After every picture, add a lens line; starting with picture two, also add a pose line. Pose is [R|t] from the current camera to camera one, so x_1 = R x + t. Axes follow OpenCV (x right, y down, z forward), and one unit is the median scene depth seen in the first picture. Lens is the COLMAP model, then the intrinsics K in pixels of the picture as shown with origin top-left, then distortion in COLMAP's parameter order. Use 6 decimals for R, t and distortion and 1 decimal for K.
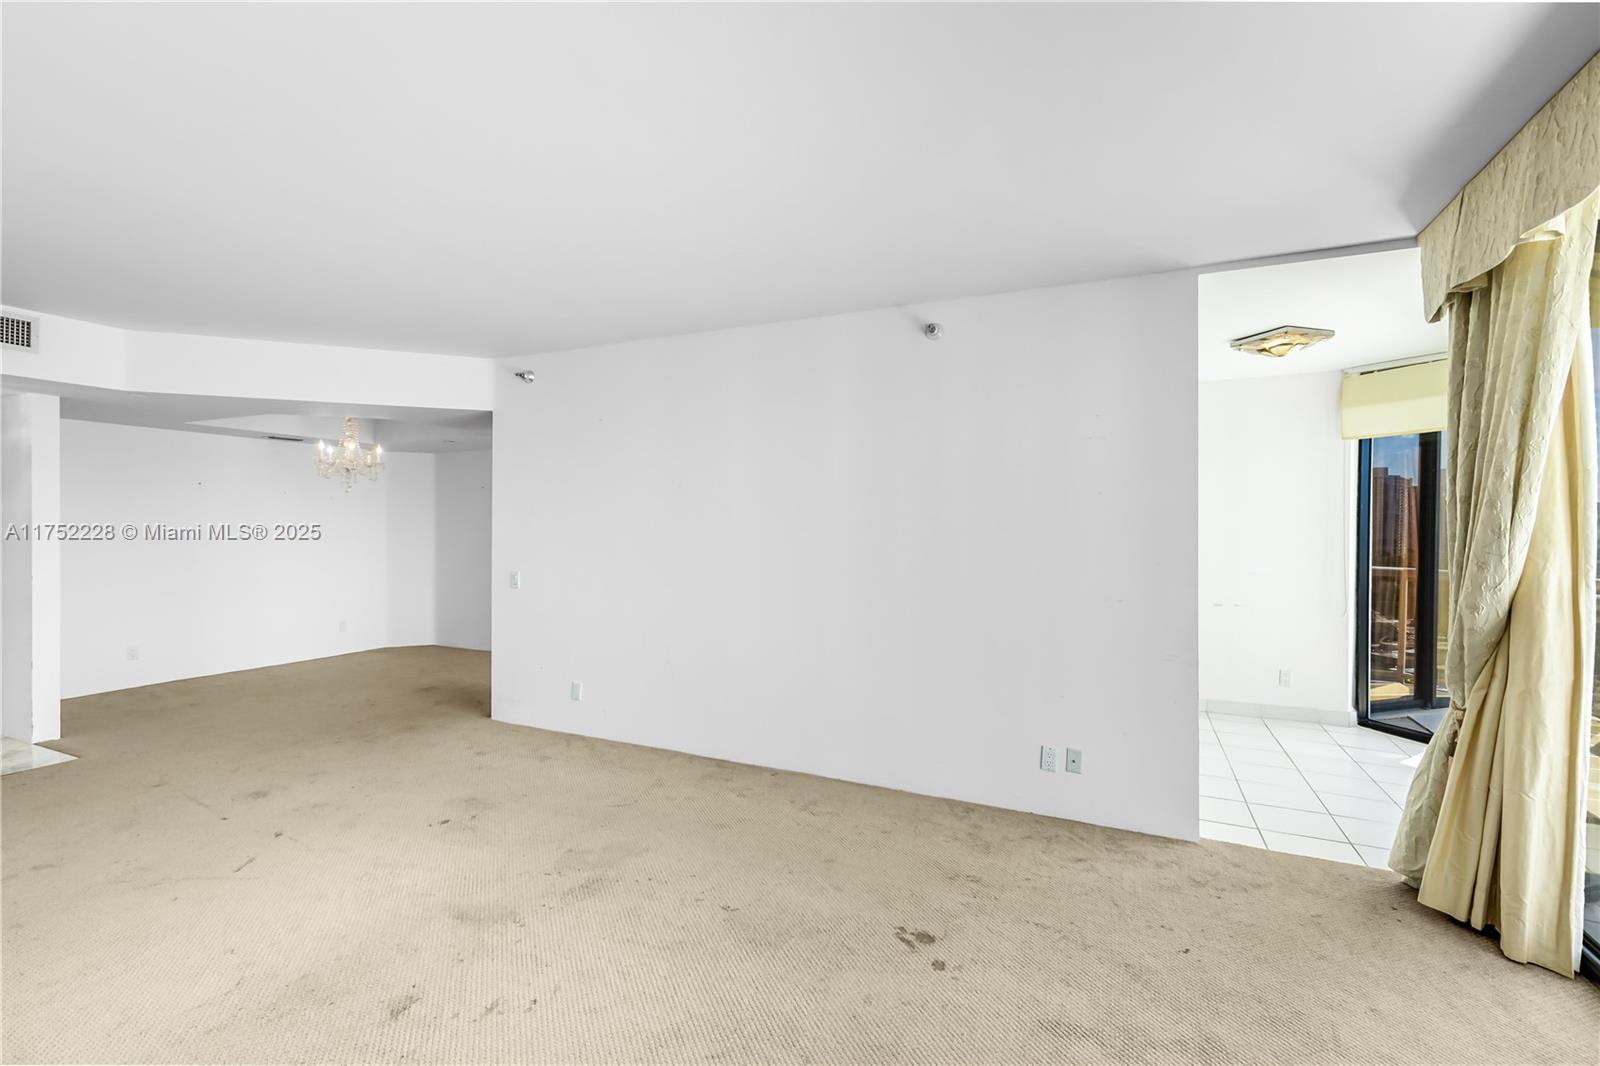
lens RADIAL K [[693.3, 0, 800.9], [0, 693.3, 530.1], [0, 0, 1]] dist [0.007339, -0.000014]
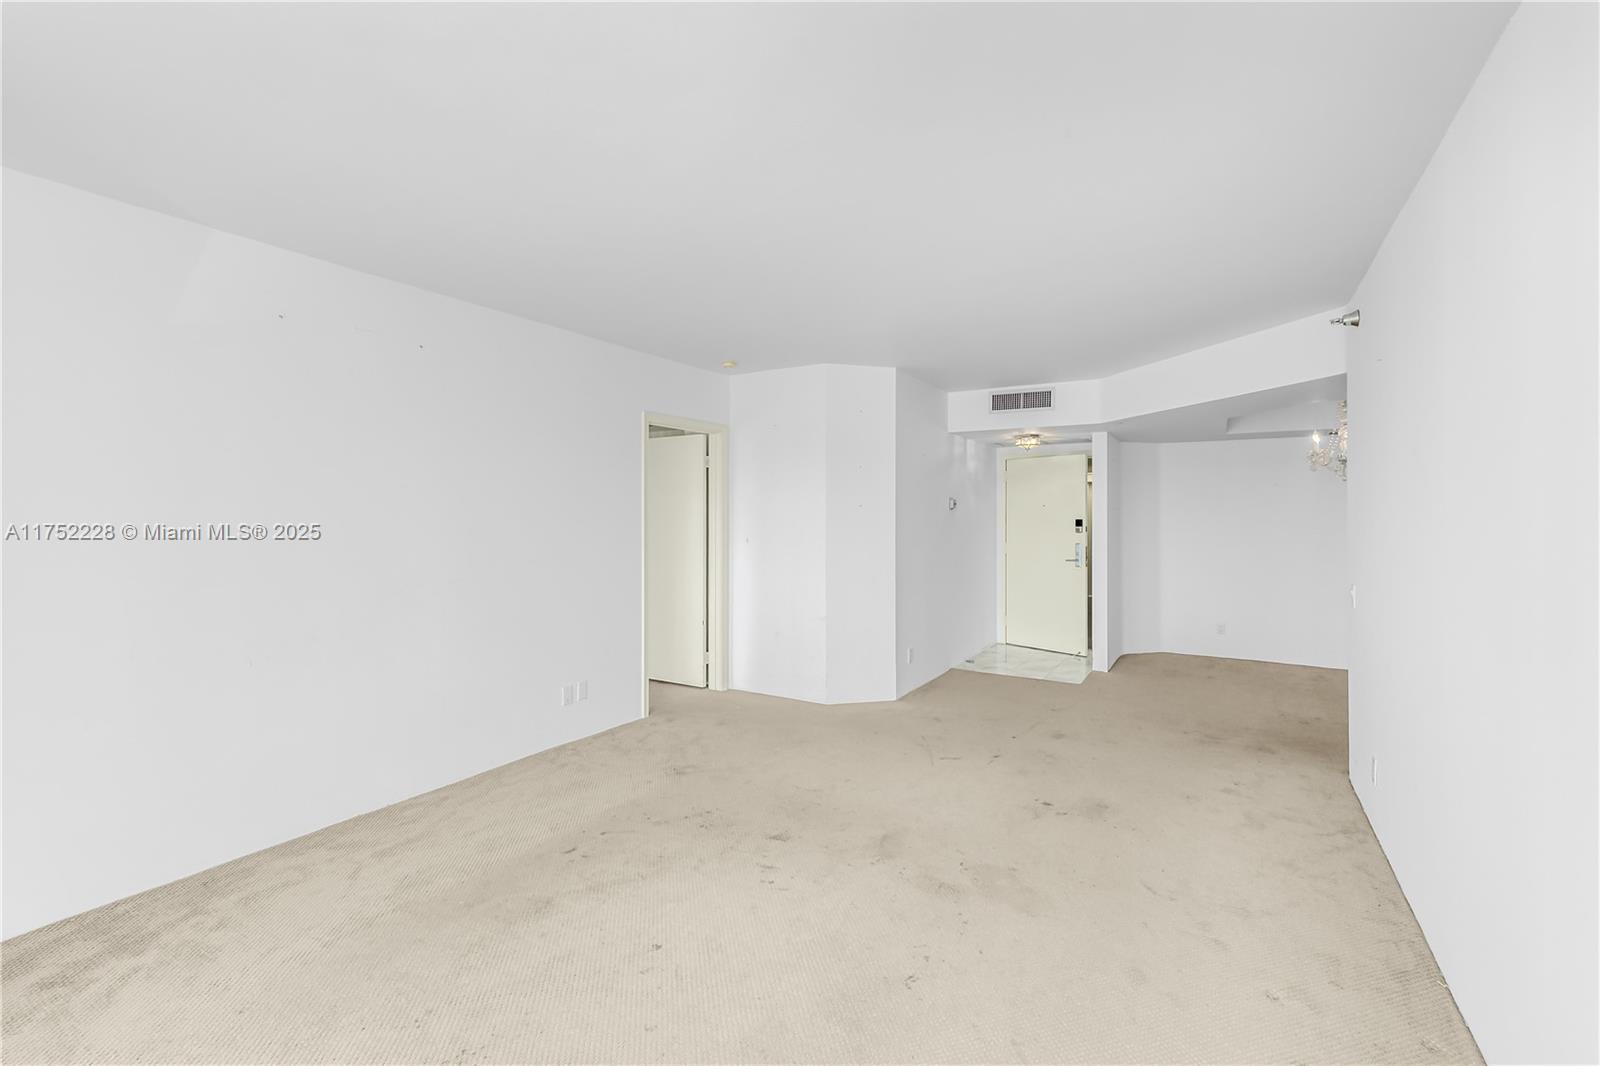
lens RADIAL K [[693.6, 0, 797.9], [0, 693.6, 511.2], [0, 0, 1]] dist [0.000777, -0.000107]
pose [[-0.104270, -0.014610, -0.994442, 0.466311], [-0.008909, 0.999866, -0.013756, -0.004029], [0.994509, 0.007426, -0.104386, 0.592148]]
